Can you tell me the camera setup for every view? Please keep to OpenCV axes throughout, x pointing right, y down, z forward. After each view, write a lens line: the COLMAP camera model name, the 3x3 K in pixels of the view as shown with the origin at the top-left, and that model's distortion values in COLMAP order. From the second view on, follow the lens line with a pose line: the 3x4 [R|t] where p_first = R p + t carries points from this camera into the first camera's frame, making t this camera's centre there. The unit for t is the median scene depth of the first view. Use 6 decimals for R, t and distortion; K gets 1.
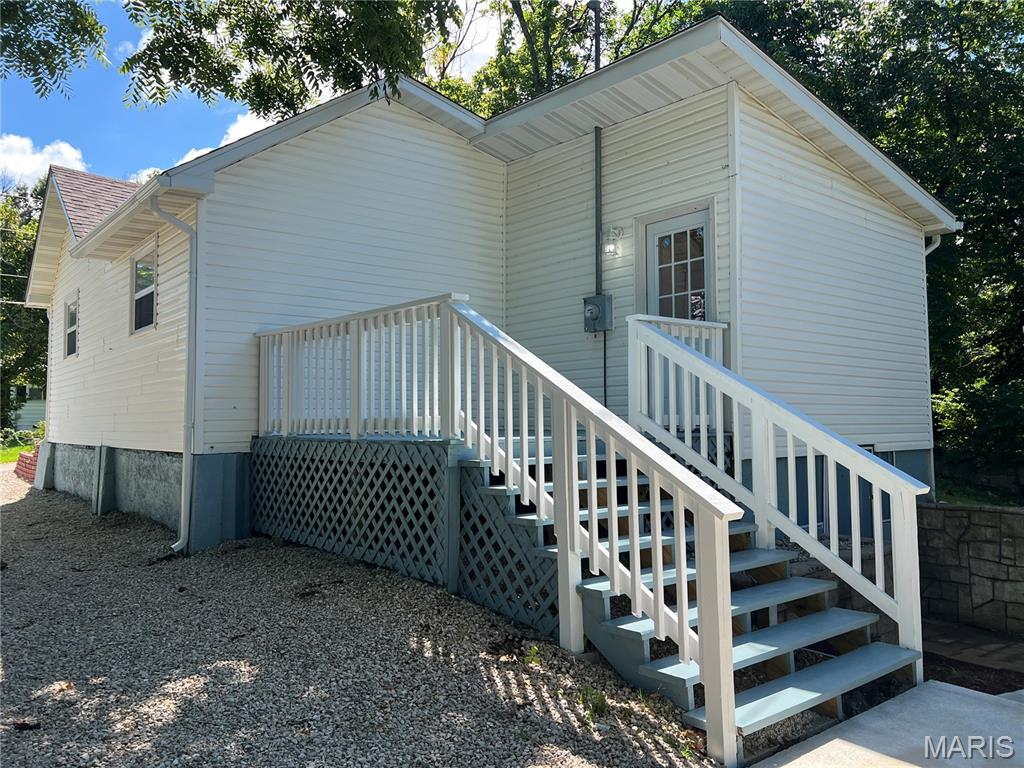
lens RADIAL K [[778.8, 0, 512.0], [0, 778.8, 384.0], [0, 0, 1]] dist [0.040403, -0.074316]
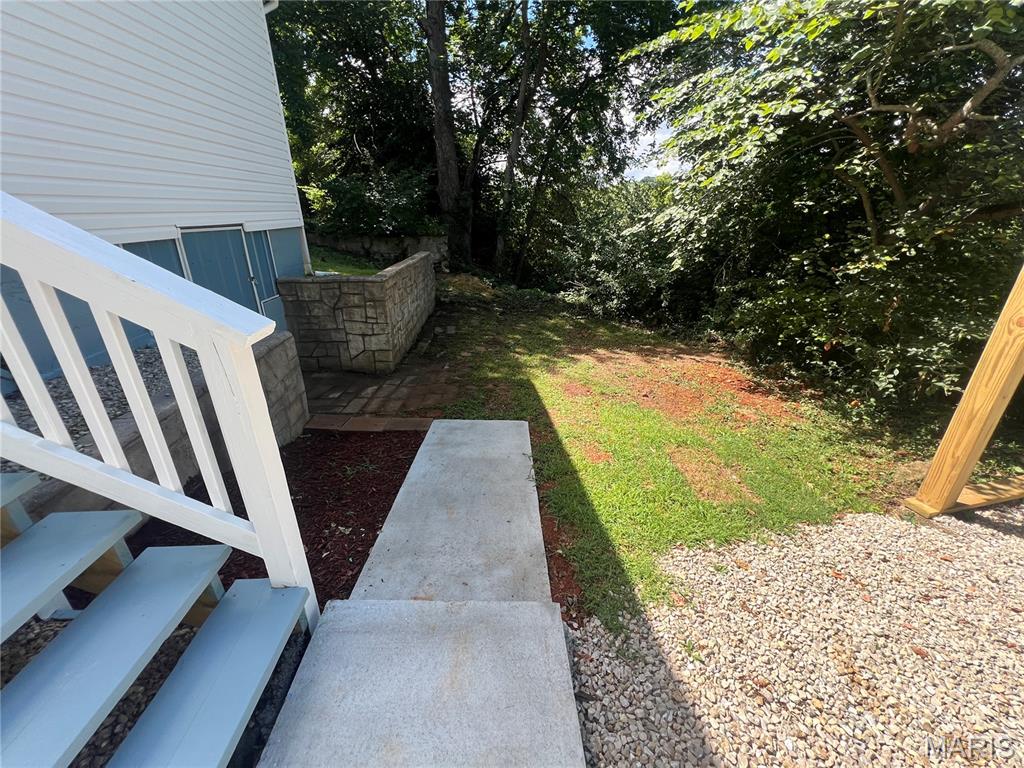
lens RADIAL K [[410.6, 0, 510.9], [0, 410.6, 383.4], [0, 0, 1]] dist [-0.003667, 0.000261]
pose [[0.609469, -0.296733, 0.735185, 0.238155], [-0.058834, 0.907831, 0.415189, 0.025235], [-0.790624, -0.296299, 0.535837, 0.412405]]
